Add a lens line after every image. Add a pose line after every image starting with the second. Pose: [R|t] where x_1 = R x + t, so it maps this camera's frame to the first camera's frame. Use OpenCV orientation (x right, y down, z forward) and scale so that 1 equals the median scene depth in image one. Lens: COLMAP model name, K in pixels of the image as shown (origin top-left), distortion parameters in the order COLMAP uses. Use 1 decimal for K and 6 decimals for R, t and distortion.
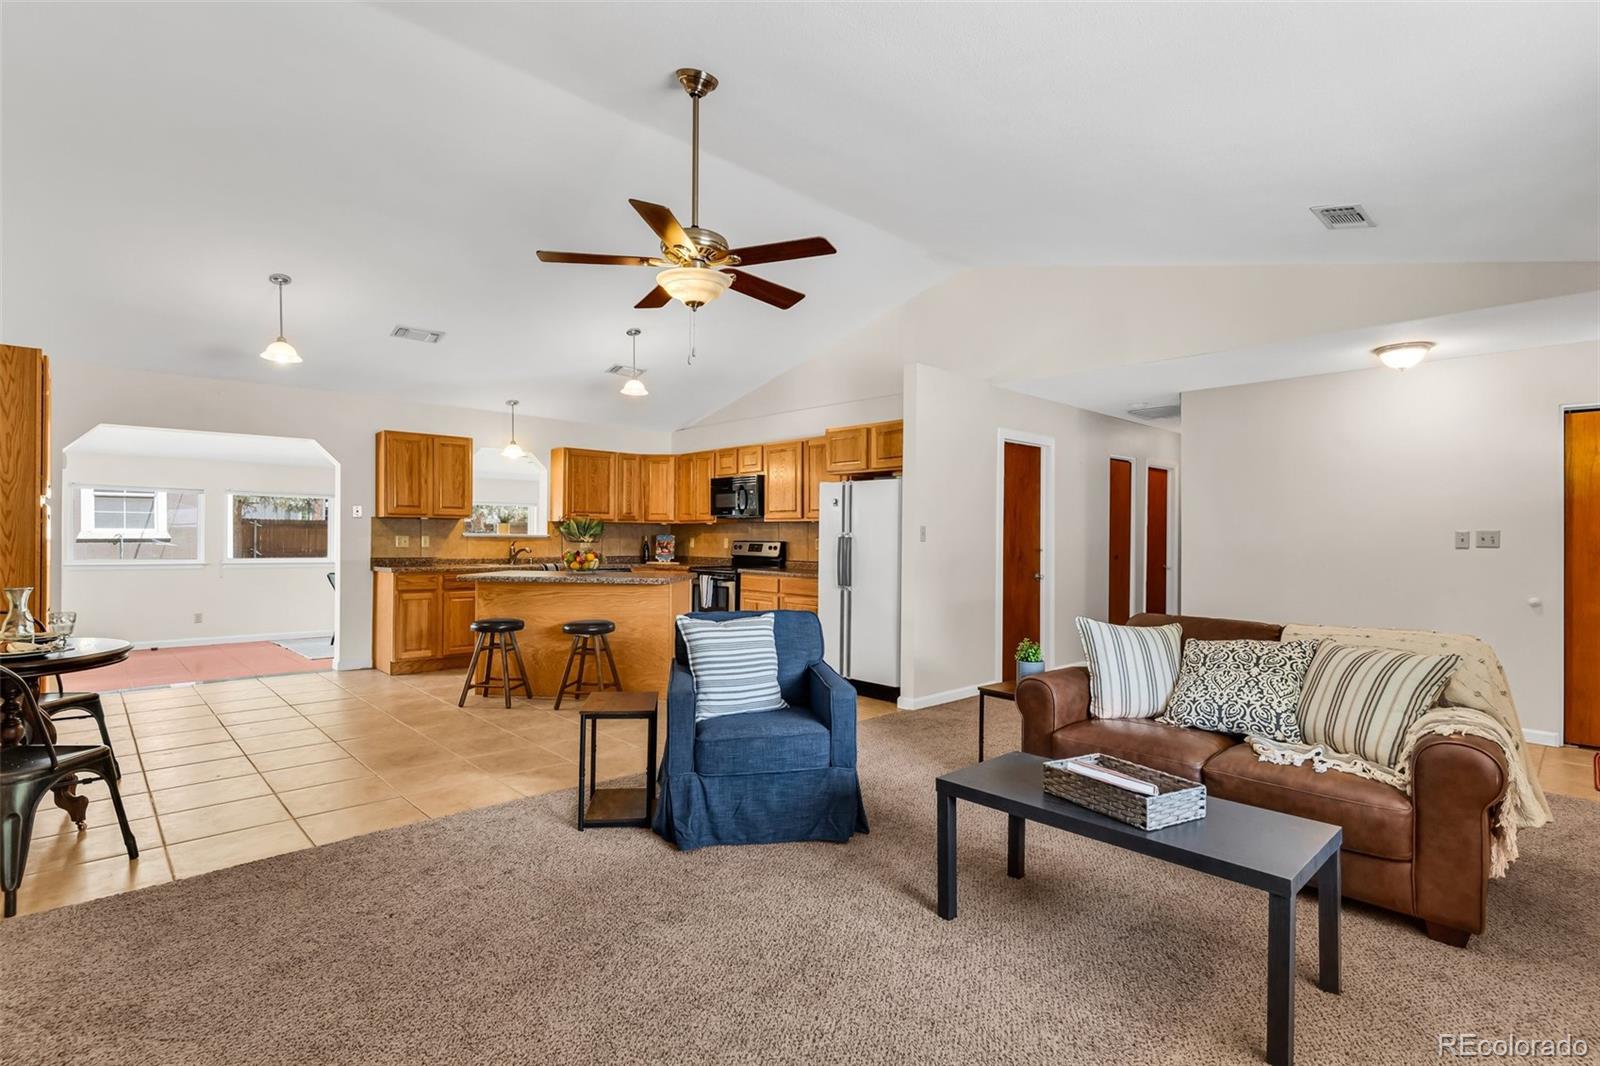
lens RADIAL K [[763.8, 0, 800.0], [0, 763.8, 533.0], [0, 0, 1]] dist [0.001314, 0.000035]
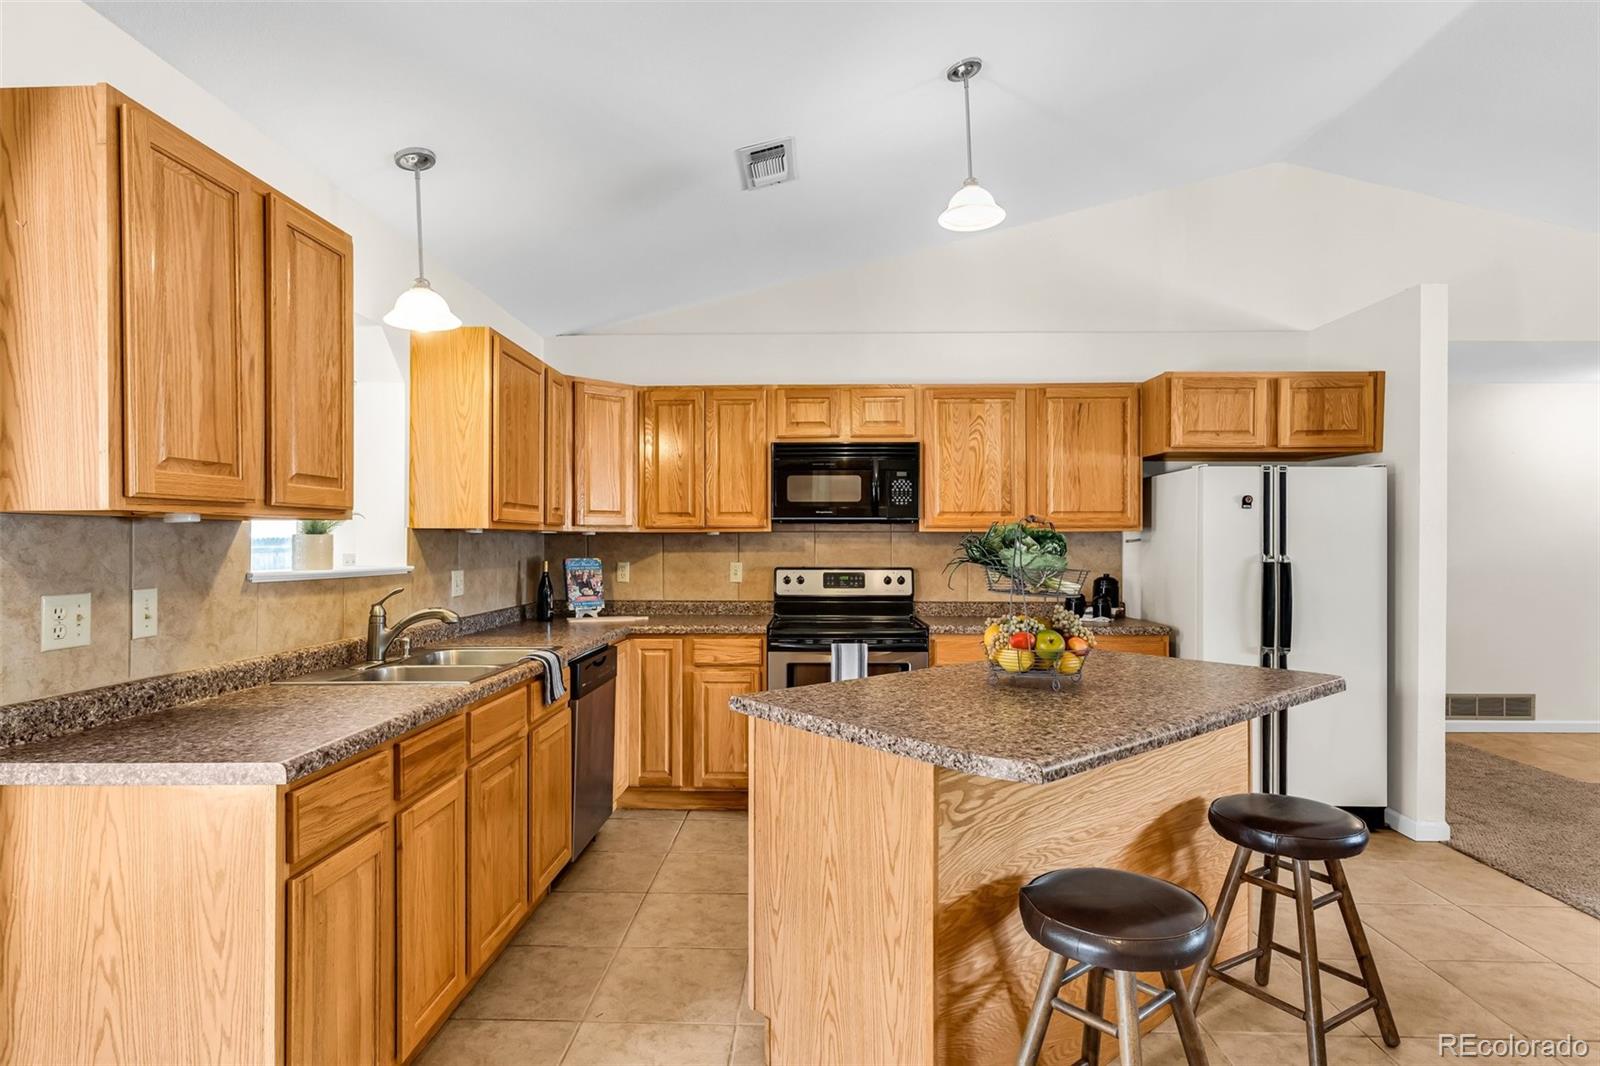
lens RADIAL K [[845.2, 0, 800.0], [0, 845.2, 533.0], [0, 0, 1]] dist [0.000165, -0.000265]
pose [[0.708354, 0.000174, 0.705857, -0.539939], [0.001422, 0.999998, -0.001674, -0.013736], [-0.705856, 0.002189, 0.708352, 0.669995]]
